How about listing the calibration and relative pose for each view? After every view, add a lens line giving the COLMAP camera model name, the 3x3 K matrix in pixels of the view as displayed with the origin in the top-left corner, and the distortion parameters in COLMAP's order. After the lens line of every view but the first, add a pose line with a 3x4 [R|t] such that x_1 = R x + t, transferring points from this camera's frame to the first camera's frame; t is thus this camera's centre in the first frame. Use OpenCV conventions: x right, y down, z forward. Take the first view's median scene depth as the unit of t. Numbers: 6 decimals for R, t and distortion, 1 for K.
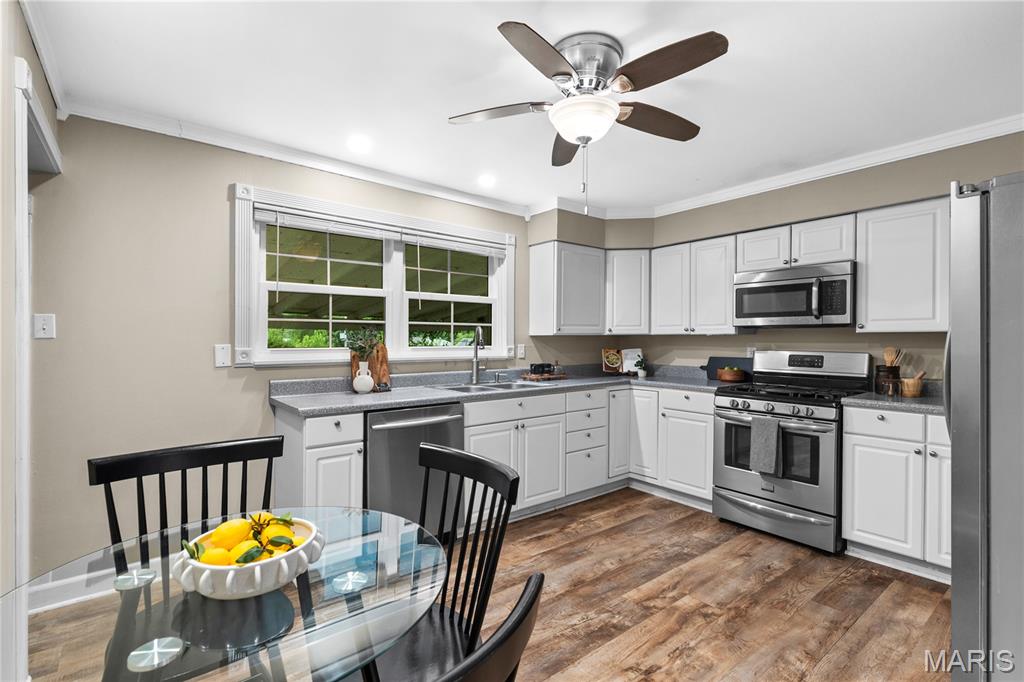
lens RADIAL K [[468.2, 0, 507.0], [0, 468.2, 338.3], [0, 0, 1]] dist [0.003701, 0.000202]
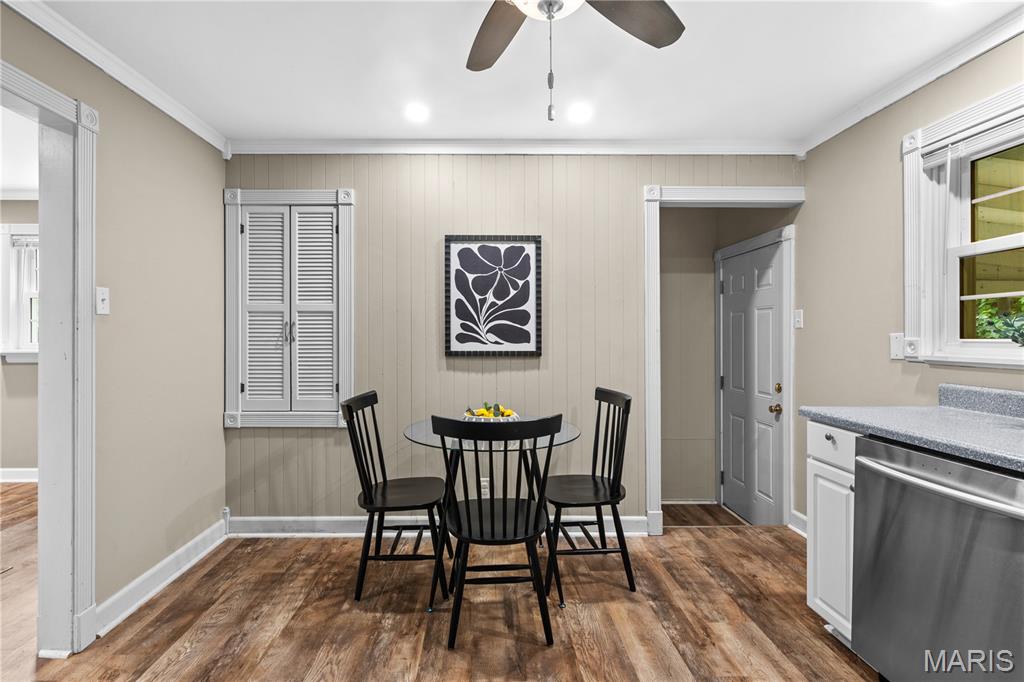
lens RADIAL K [[468.2, 0, 507.2], [0, 468.2, 338.1], [0, 0, 1]] dist [0.003701, 0.000202]
pose [[-0.598602, 0.005059, -0.801031, 0.304526], [0.002985, 0.999987, 0.004085, 0.009812], [0.801041, 0.000054, -0.598609, 0.571844]]
